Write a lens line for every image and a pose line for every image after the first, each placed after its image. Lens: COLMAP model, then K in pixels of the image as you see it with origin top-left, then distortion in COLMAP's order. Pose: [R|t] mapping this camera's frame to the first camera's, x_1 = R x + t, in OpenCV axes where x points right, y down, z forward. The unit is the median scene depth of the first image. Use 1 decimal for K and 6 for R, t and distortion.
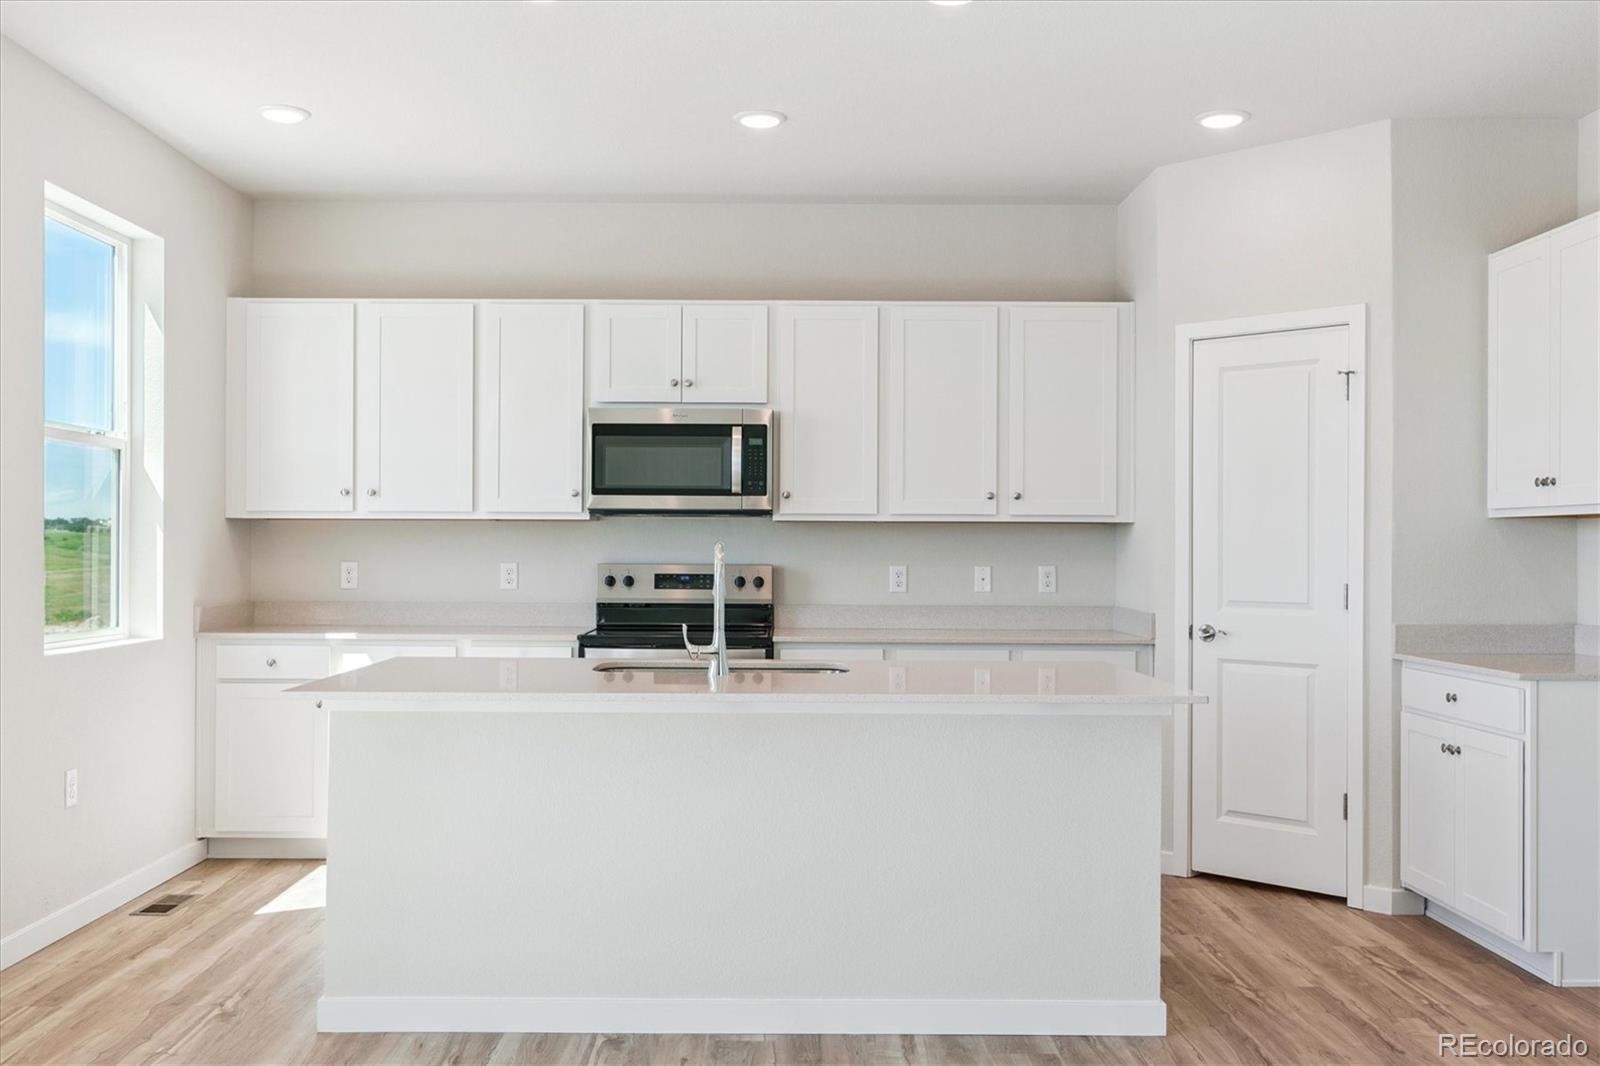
lens RADIAL K [[1468.3, 0, 776.7], [0, 1468.3, 543.0], [0, 0, 1]] dist [-0.000982, 0.002831]
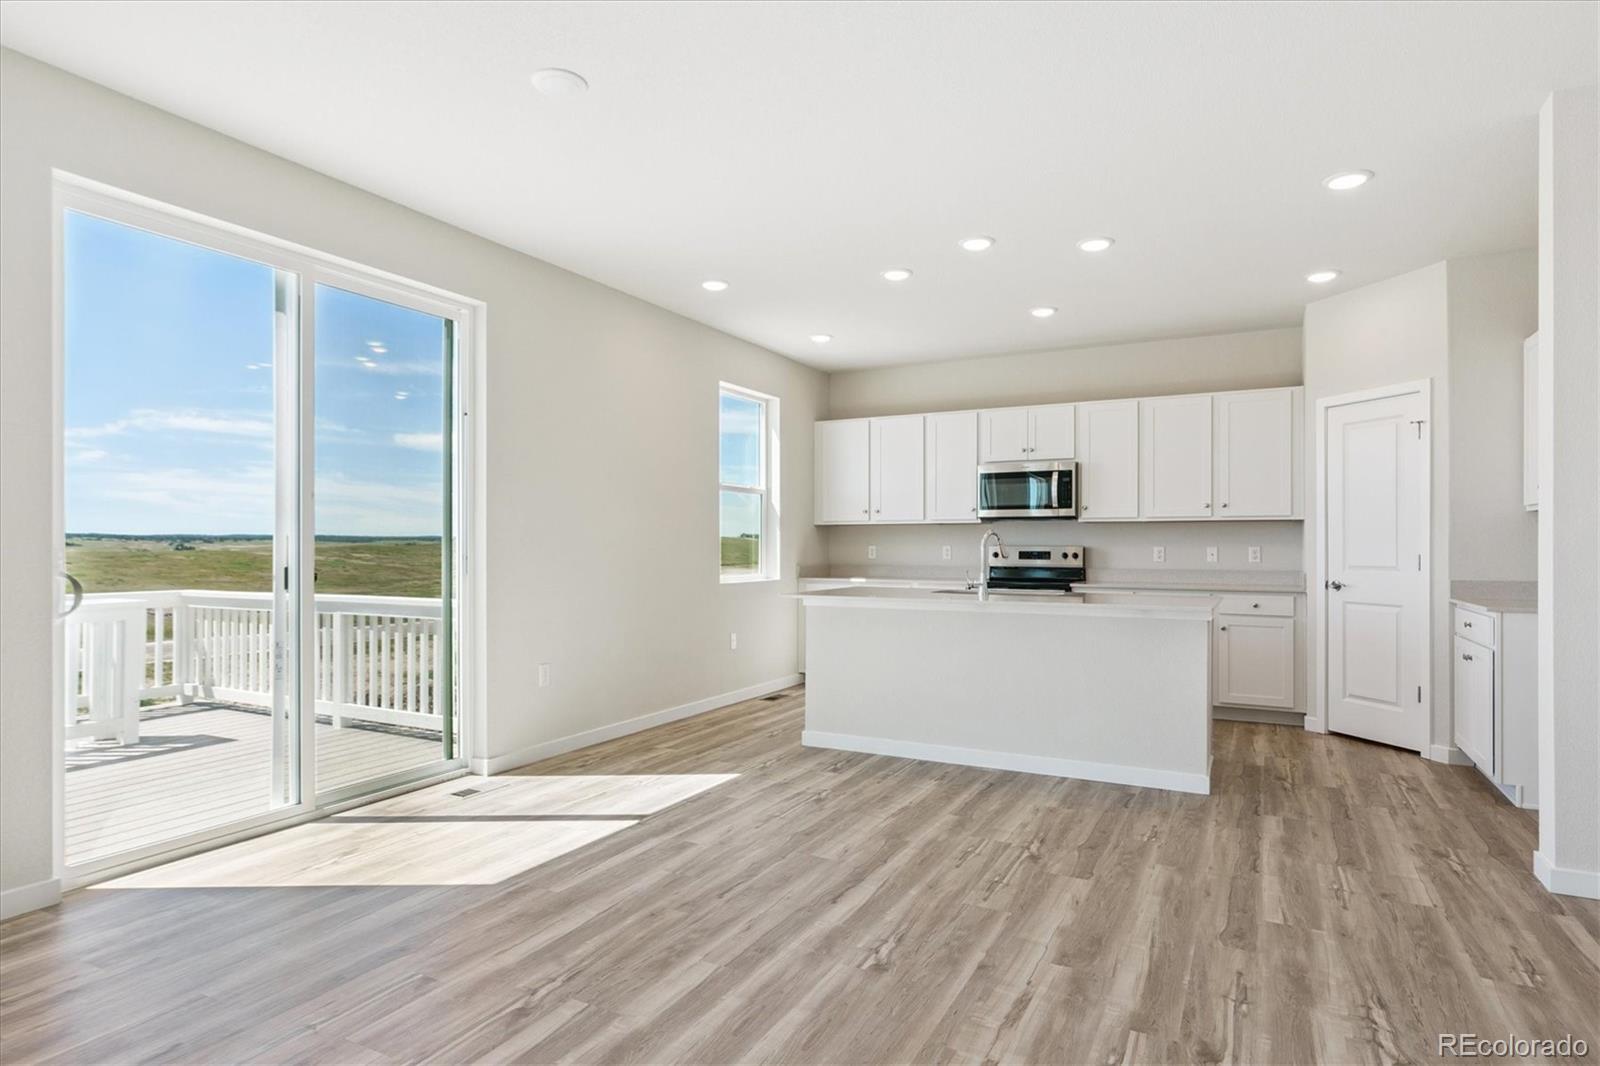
lens RADIAL K [[869.4, 0, 800.5], [0, 869.4, 540.7], [0, 0, 1]] dist [-0.001369, 0.001640]
pose [[0.882596, -0.005636, -0.470099, 0.206057], [0.003320, 0.999978, -0.005755, 0.013680], [0.470121, 0.003518, 0.882595, -0.127700]]
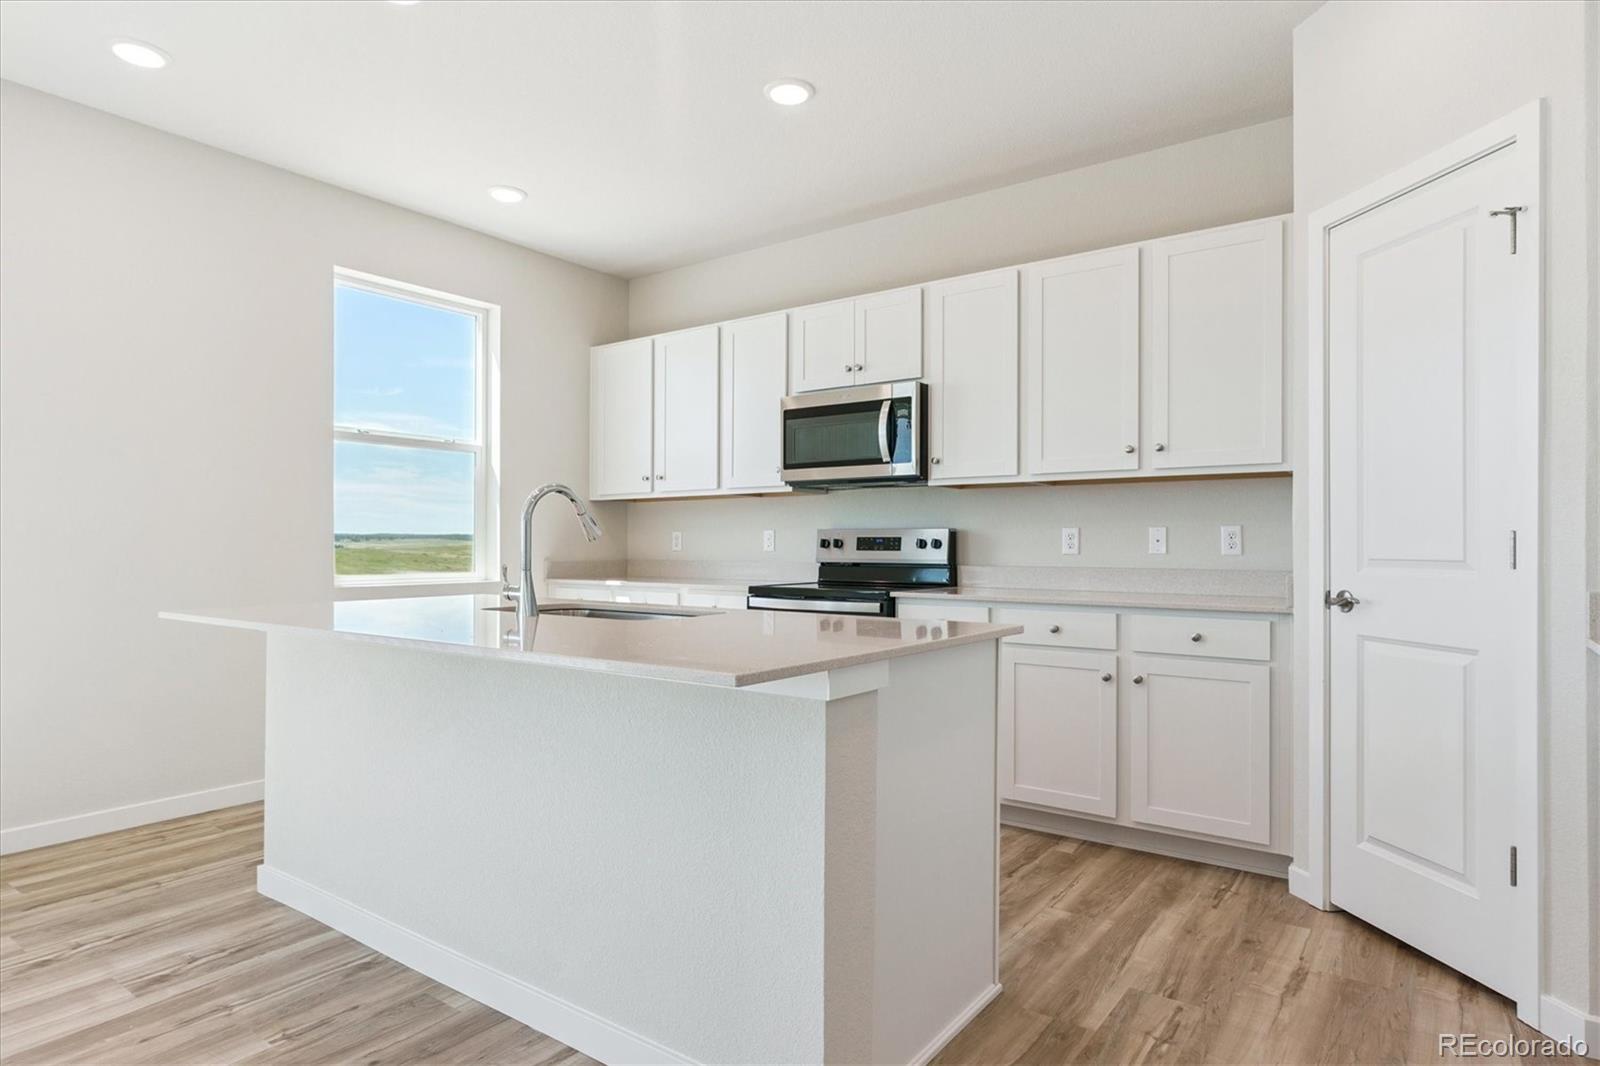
lens RADIAL K [[905.7, 0, 795.2], [0, 905.7, 541.9], [0, 0, 1]] dist [-0.001142, 0.000925]
pose [[0.809704, -0.005470, -0.586813, 0.315086], [0.004036, 0.999985, -0.003753, 0.028533], [0.586825, 0.000670, 0.809714, 0.411793]]
